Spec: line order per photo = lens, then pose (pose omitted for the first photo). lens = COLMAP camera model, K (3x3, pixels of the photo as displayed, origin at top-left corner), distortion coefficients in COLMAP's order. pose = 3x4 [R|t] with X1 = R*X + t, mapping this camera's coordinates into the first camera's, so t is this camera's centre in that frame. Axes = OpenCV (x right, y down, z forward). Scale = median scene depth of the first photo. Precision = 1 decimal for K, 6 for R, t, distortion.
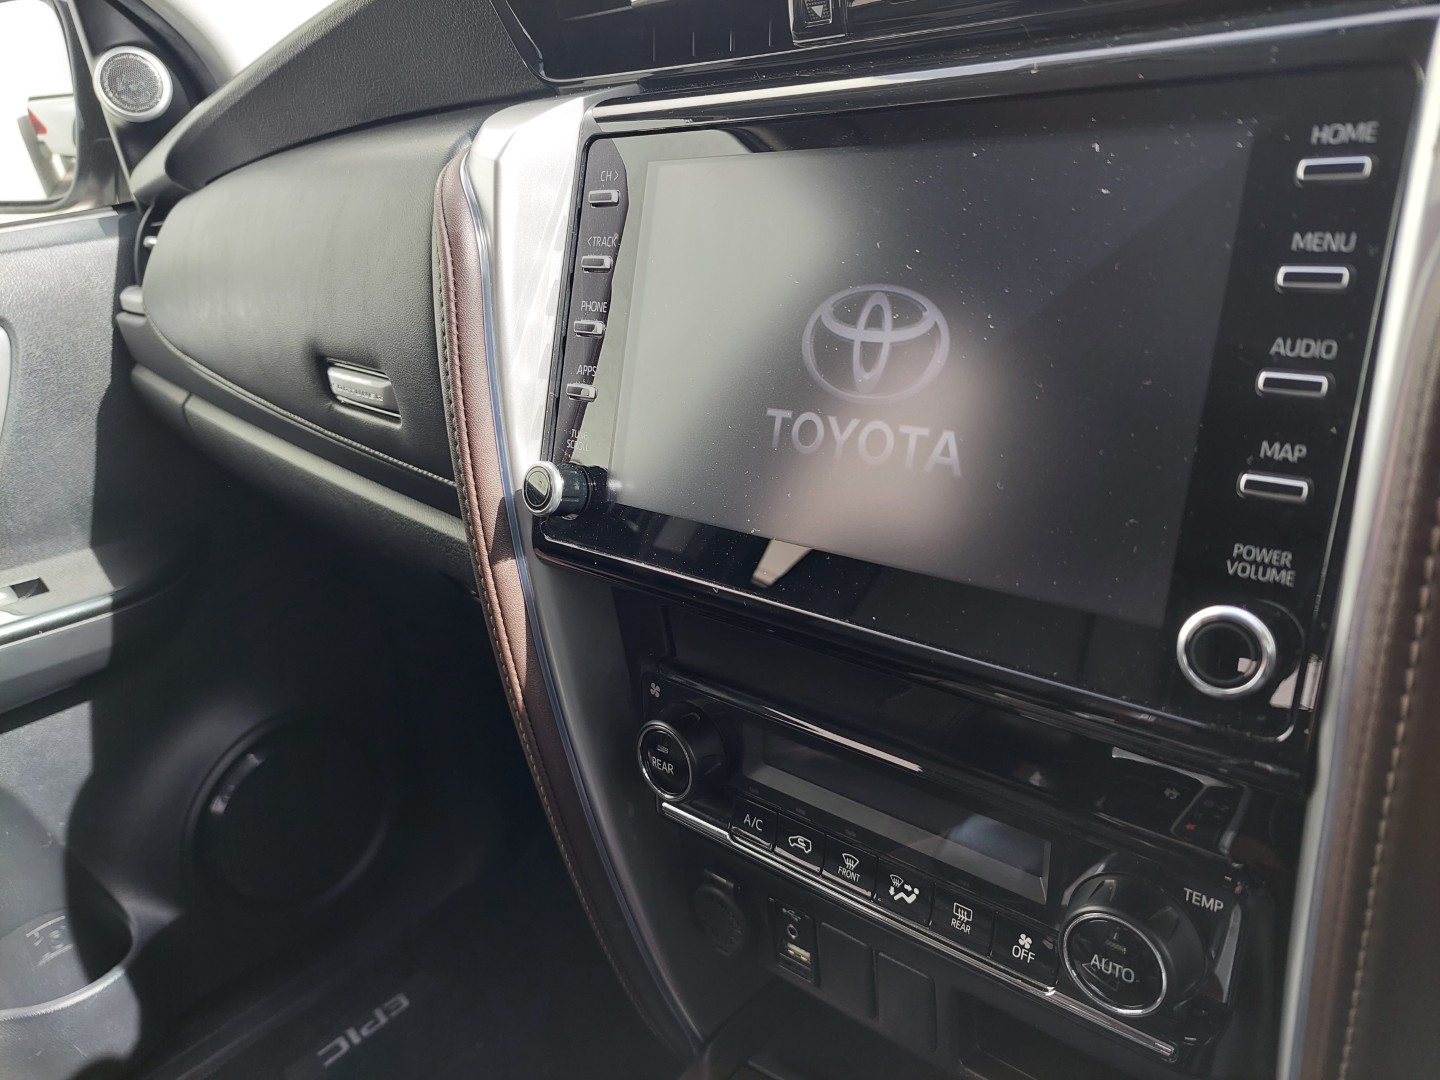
lens RADIAL K [[1032.0, 0, 726.8], [0, 1032.0, 536.7], [0, 0, 1]] dist [0.039942, -0.031318]
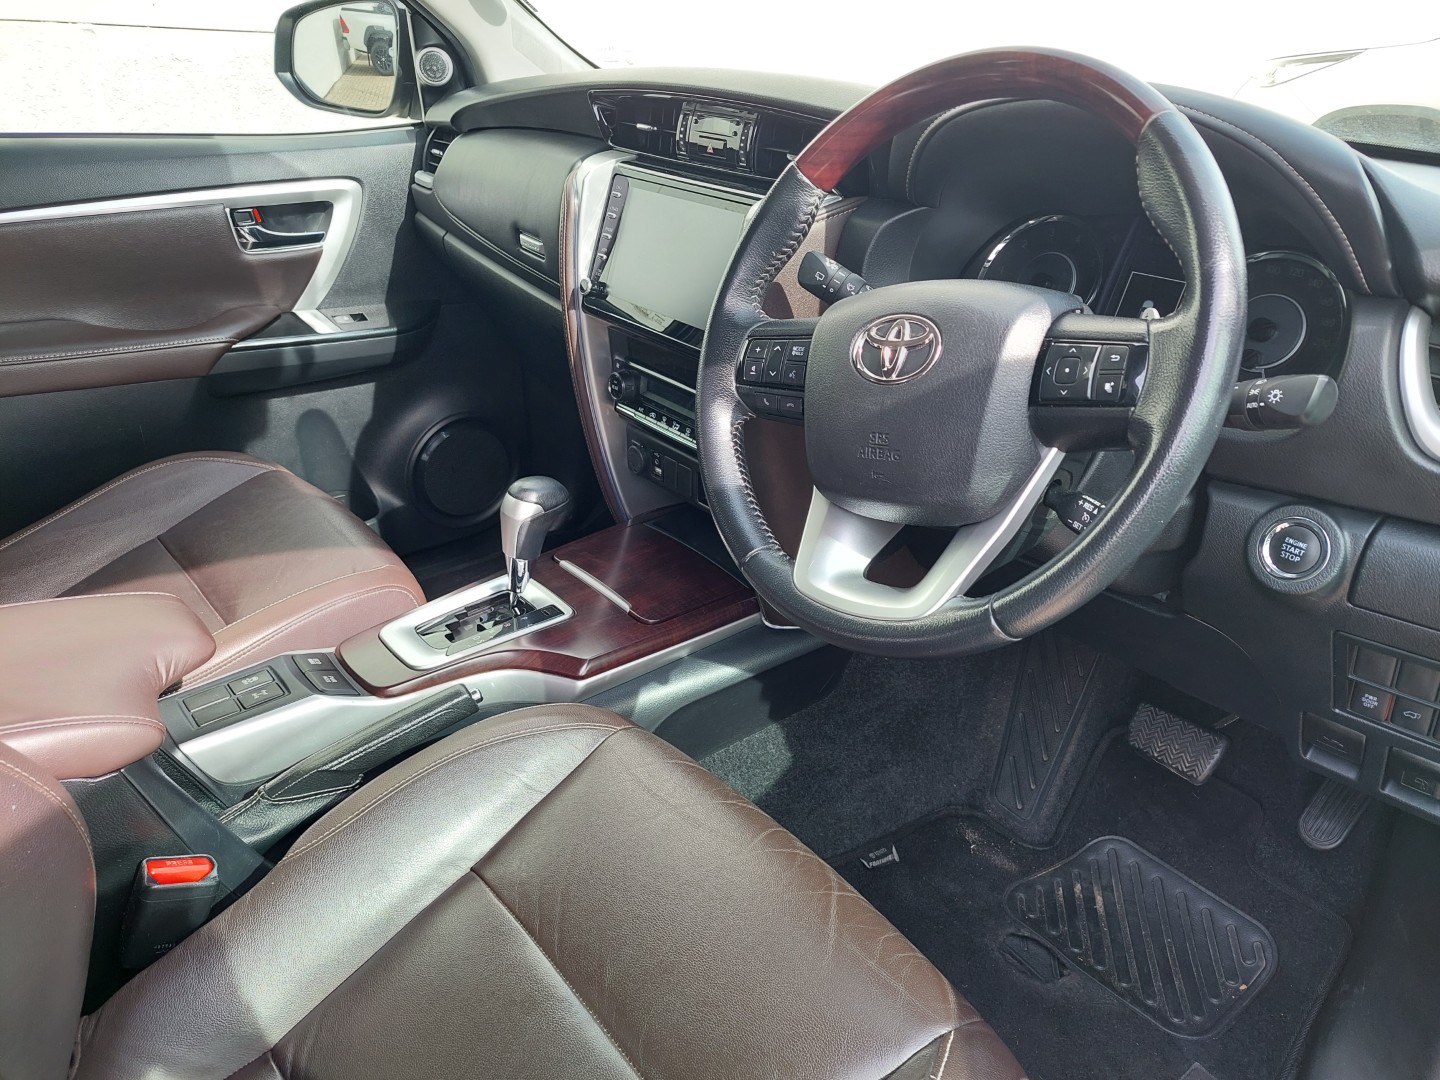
lens RADIAL K [[1032.0, 0, 749.9], [0, 1032.0, 561.4], [0, 0, 1]] dist [0.039942, -0.031318]
pose [[0.984291, 0.161446, -0.071462, 0.485497], [-0.150336, 0.978636, 0.140251, 0.183114], [0.092578, -0.127304, 0.987534, -1.566573]]
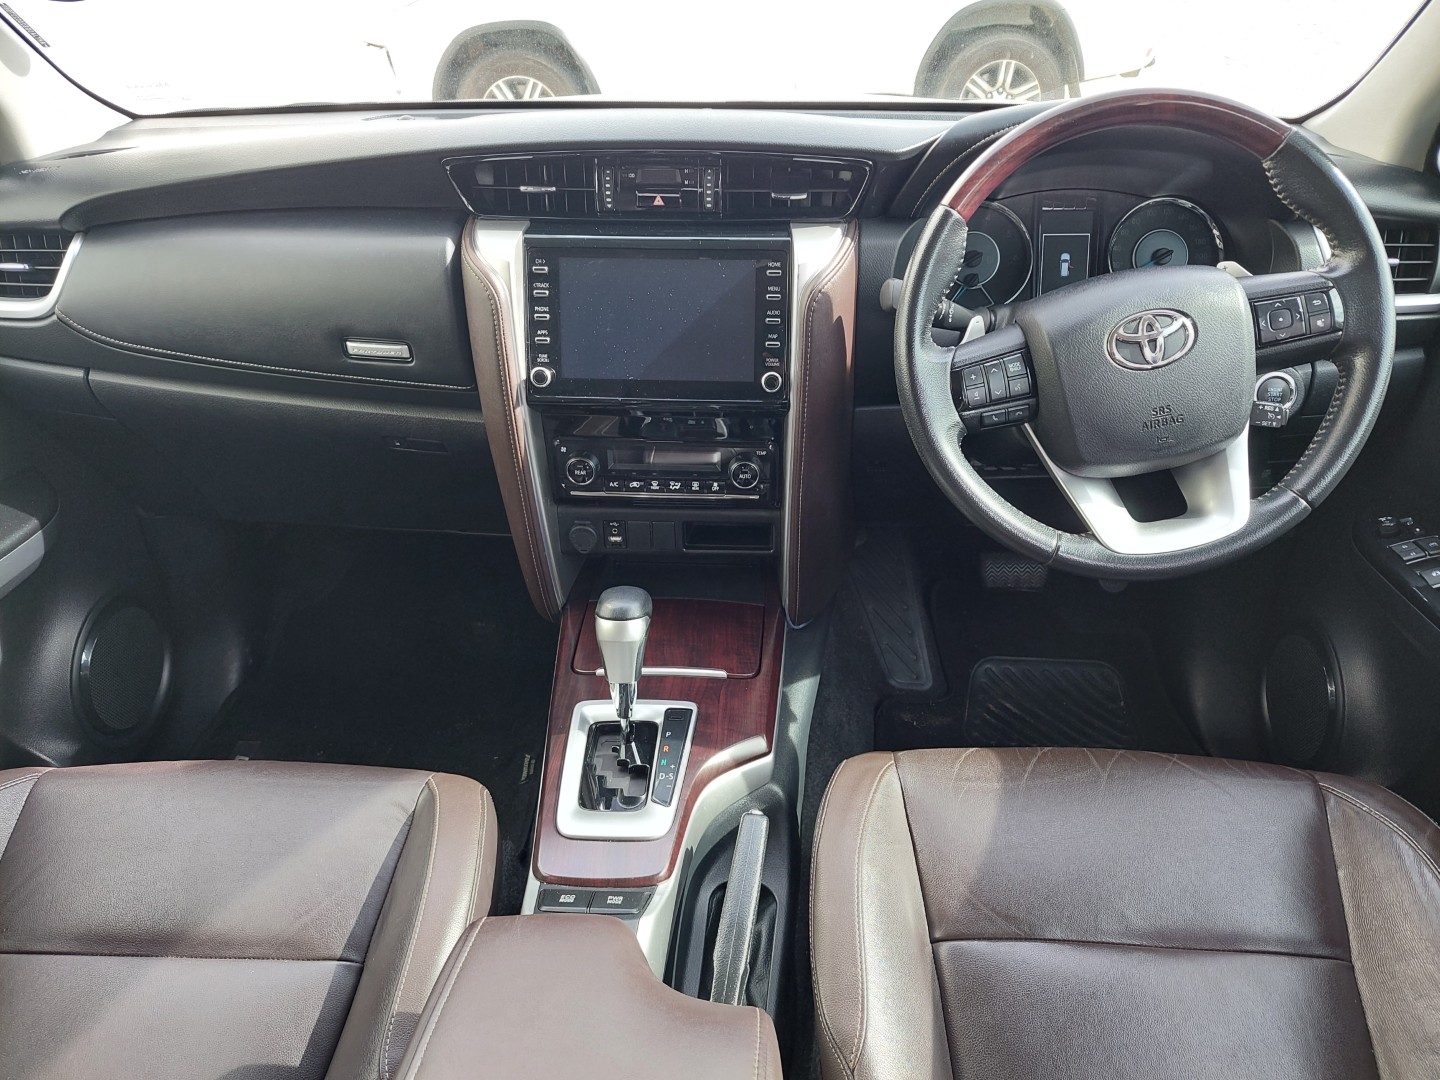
lens RADIAL K [[1032.0, 0, 723.1], [0, 1032.0, 537.8], [0, 0, 1]] dist [0.039942, -0.031318]
pose [[0.757717, -0.246721, 0.604147, -1.150275], [0.162782, 0.967971, 0.191139, -0.057663], [-0.631955, -0.046486, 0.773610, -1.066819]]
